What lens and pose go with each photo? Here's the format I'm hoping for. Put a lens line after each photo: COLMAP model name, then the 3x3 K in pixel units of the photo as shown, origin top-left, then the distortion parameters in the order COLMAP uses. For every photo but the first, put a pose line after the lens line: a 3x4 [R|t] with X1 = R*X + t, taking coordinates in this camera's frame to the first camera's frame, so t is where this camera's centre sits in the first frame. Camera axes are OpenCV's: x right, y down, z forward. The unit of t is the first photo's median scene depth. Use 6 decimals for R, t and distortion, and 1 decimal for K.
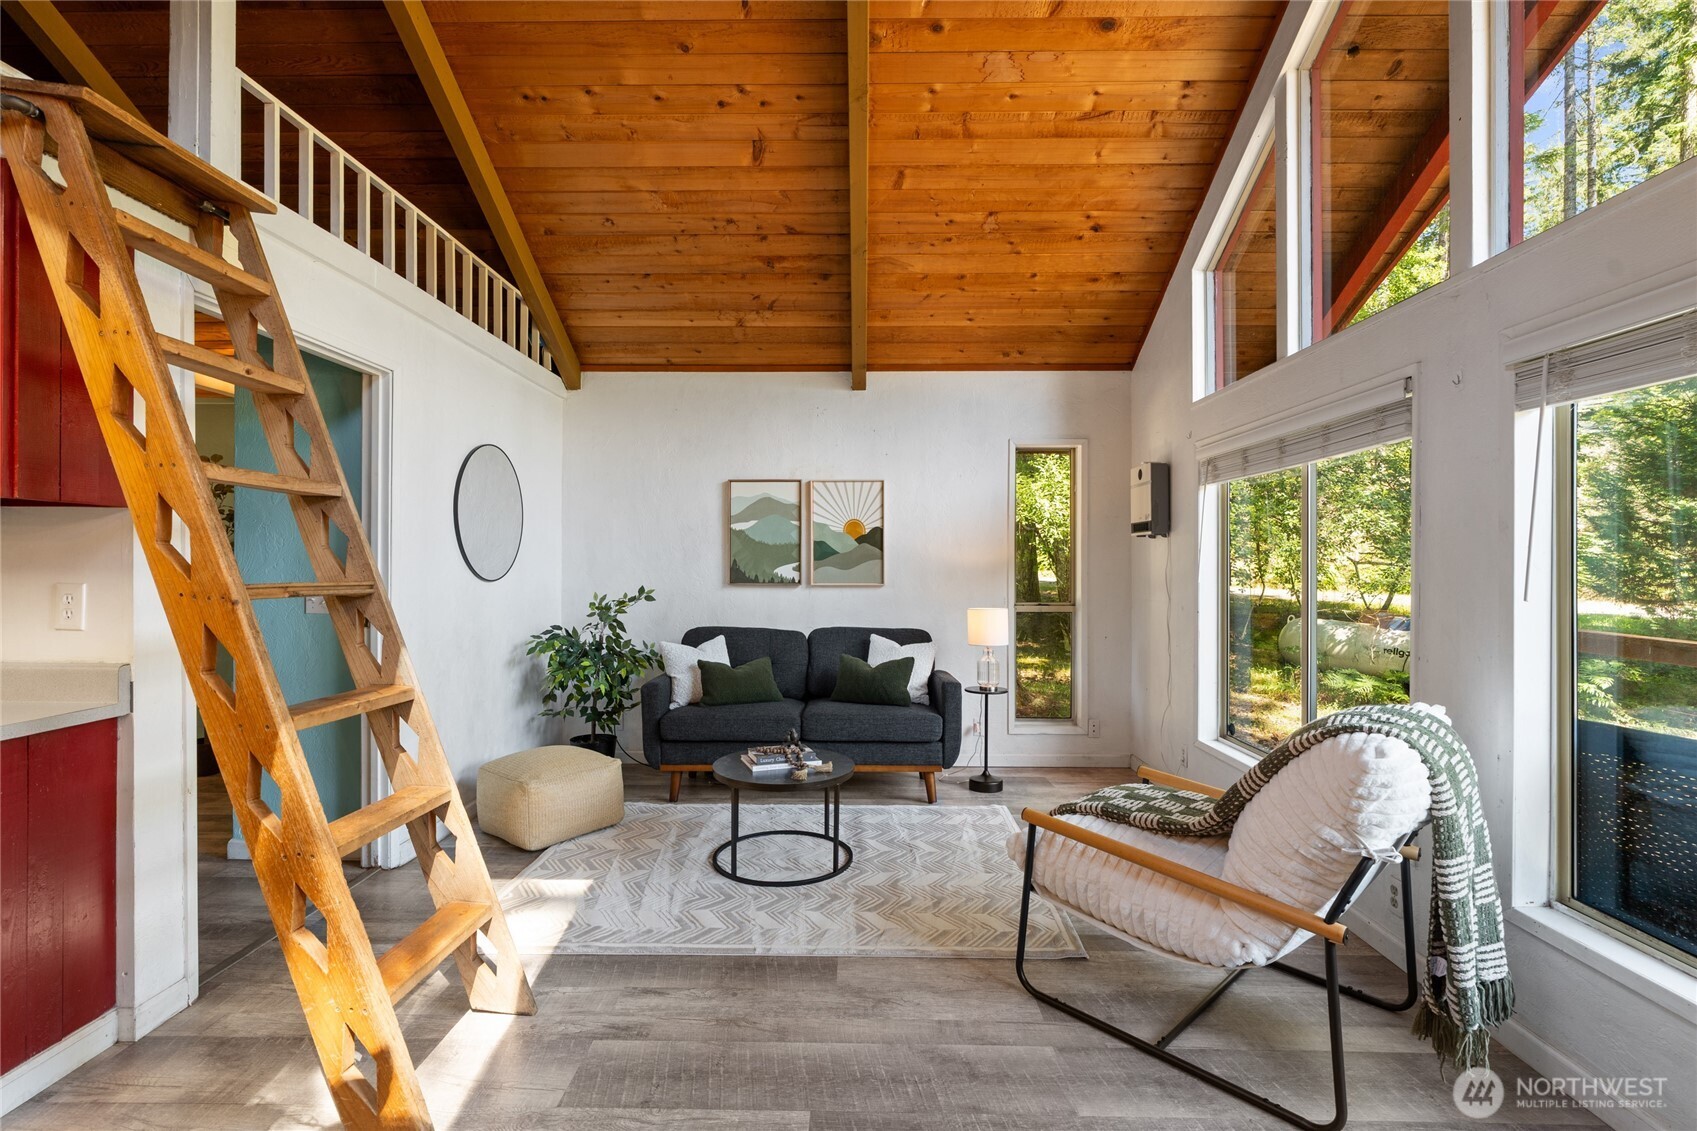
lens RADIAL K [[772.3, 0, 849.7], [0, 772.3, 558.8], [0, 0, 1]] dist [-0.004790, -0.001522]
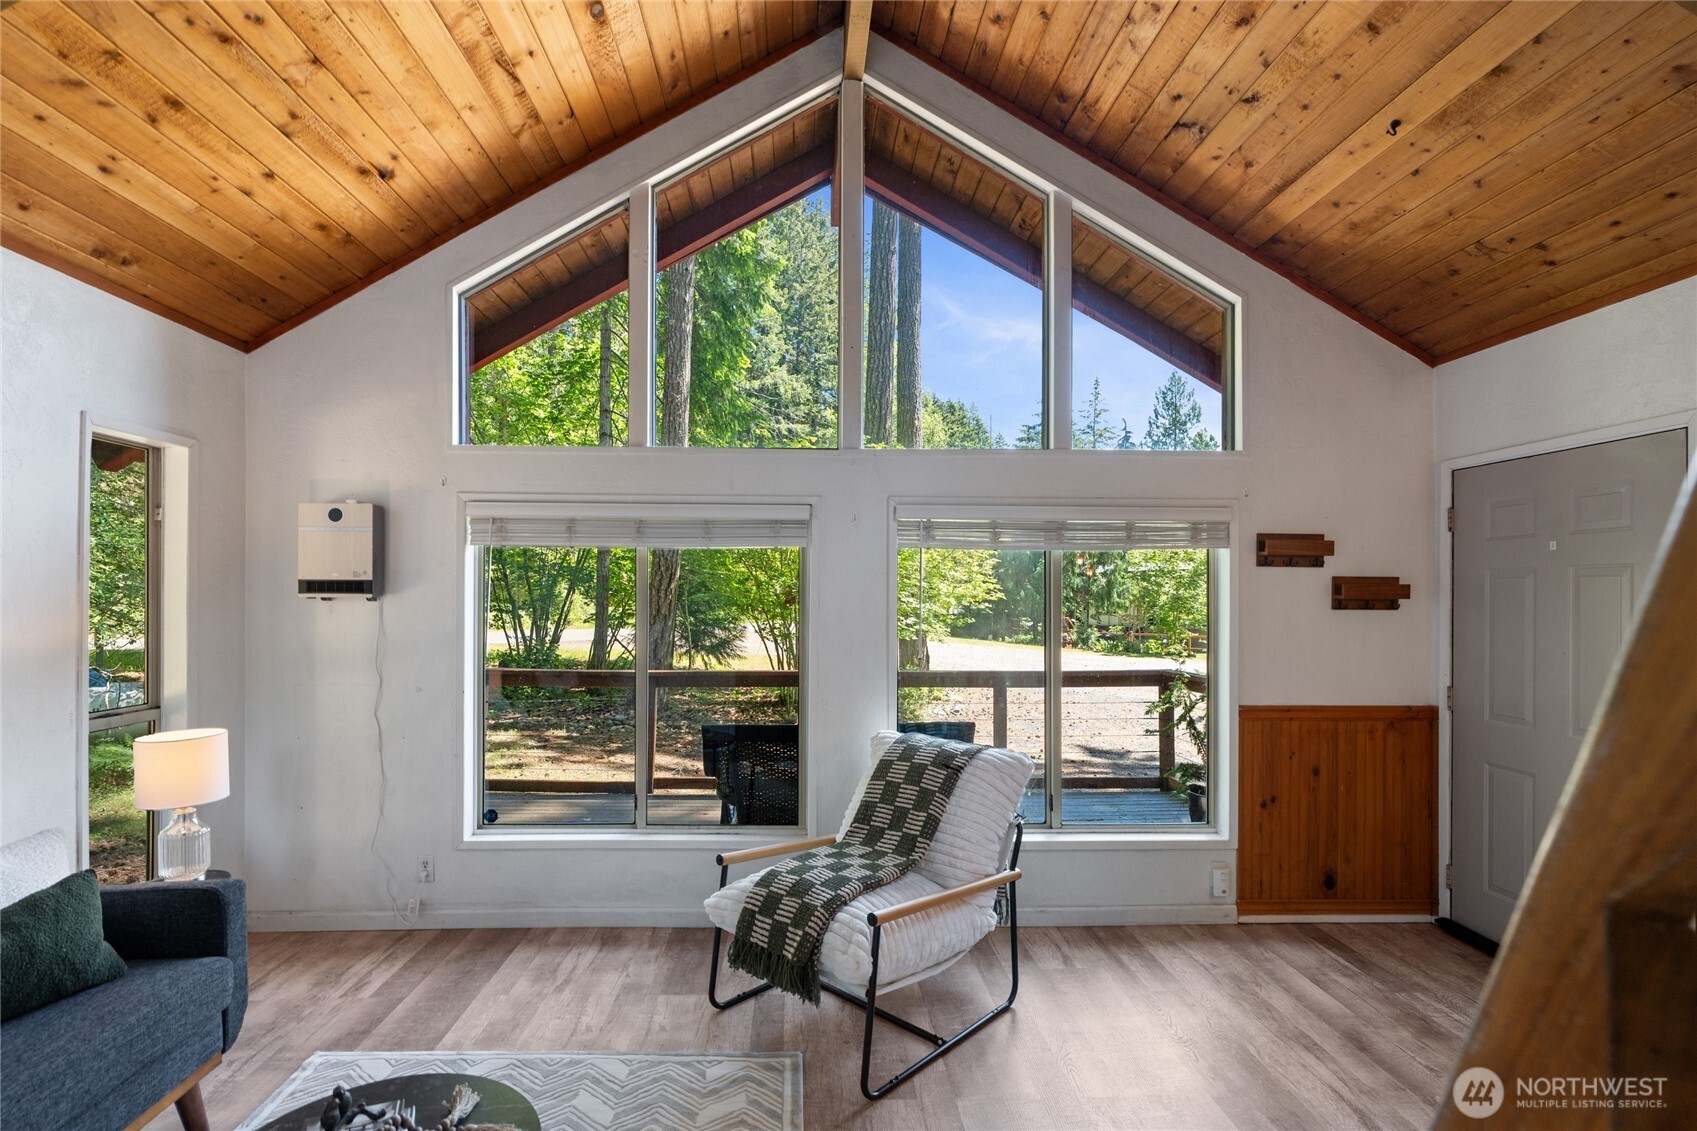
lens RADIAL K [[772.3, 0, 818.1], [0, 772.3, 591.9], [0, 0, 1]] dist [-0.004790, -0.001522]
pose [[-0.041888, 0.002899, 0.999118, -0.387297], [-0.012274, 0.999919, -0.003416, -0.040101], [-0.999047, -0.012406, -0.041849, 0.585232]]
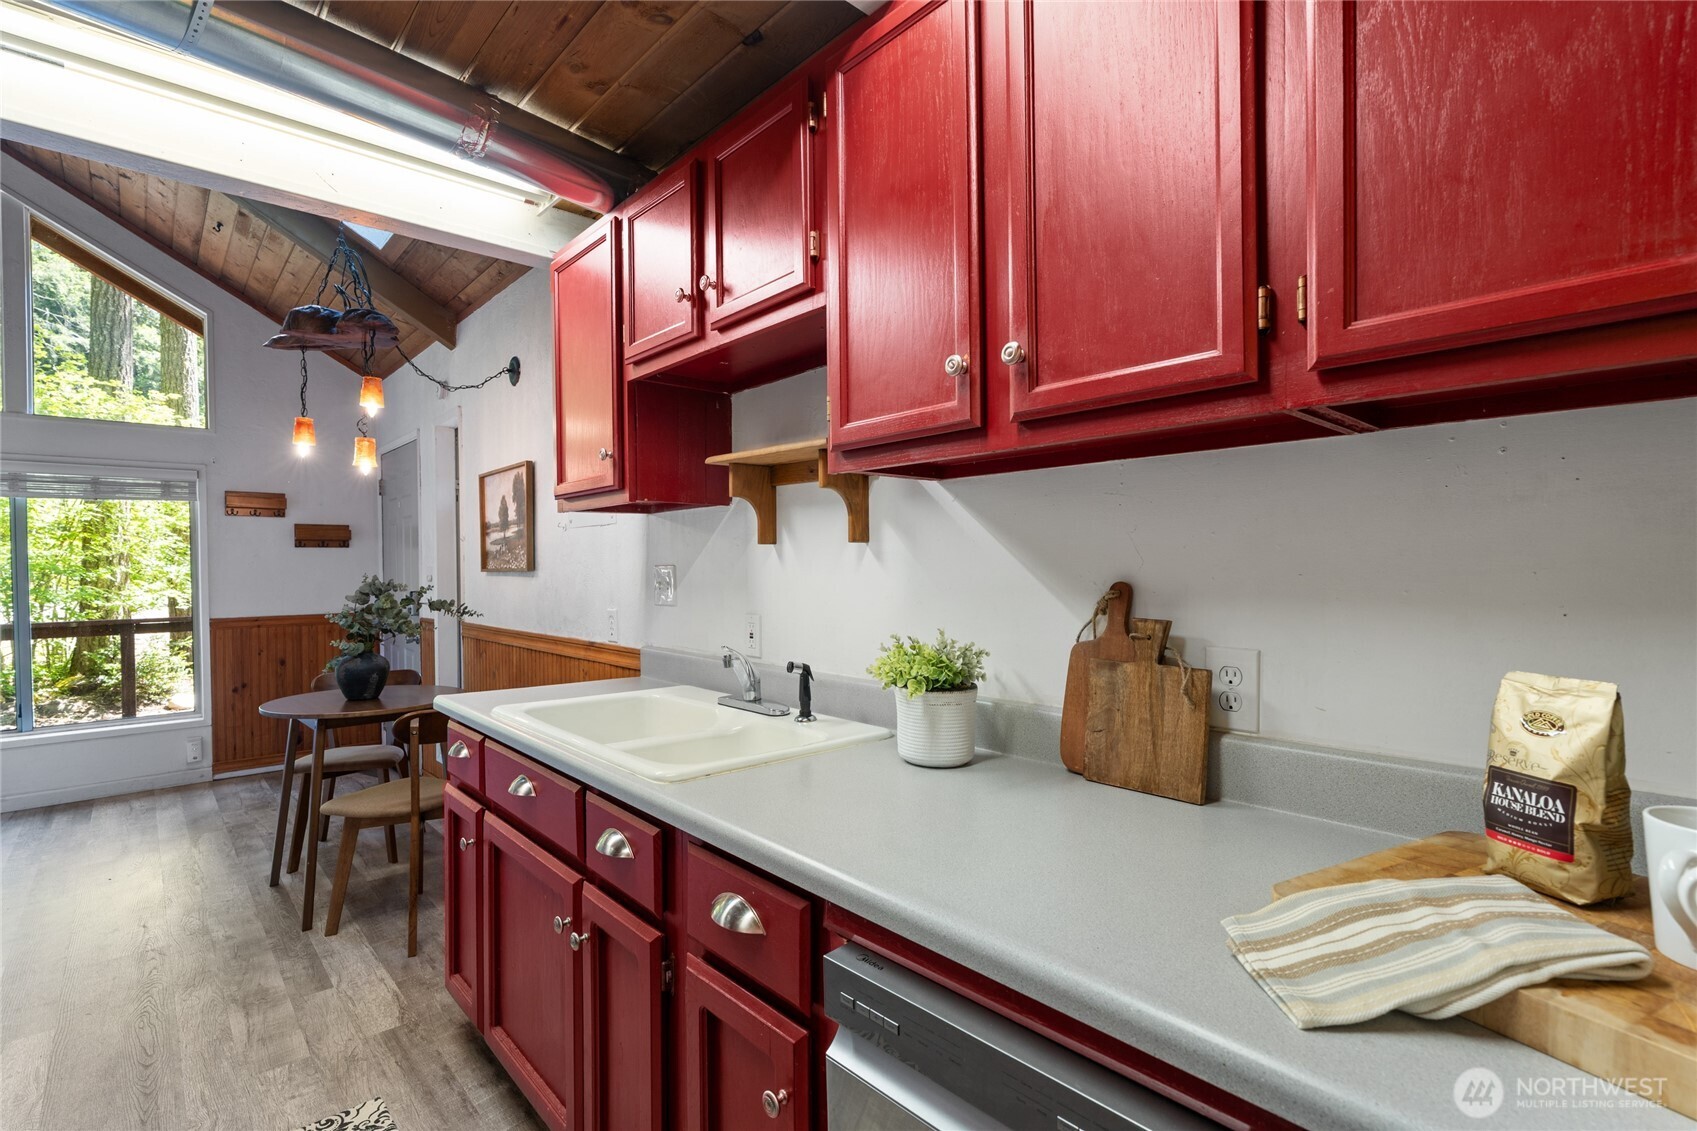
lens RADIAL K [[772.3, 0, 855.3], [0, 772.3, 573.0], [0, 0, 1]] dist [-0.004790, -0.001522]
pose [[-0.693573, -0.003511, 0.720378, -1.002567], [0.004303, 0.999950, 0.009017, 0.000453], [-0.720373, 0.009354, -0.693523, 0.207617]]
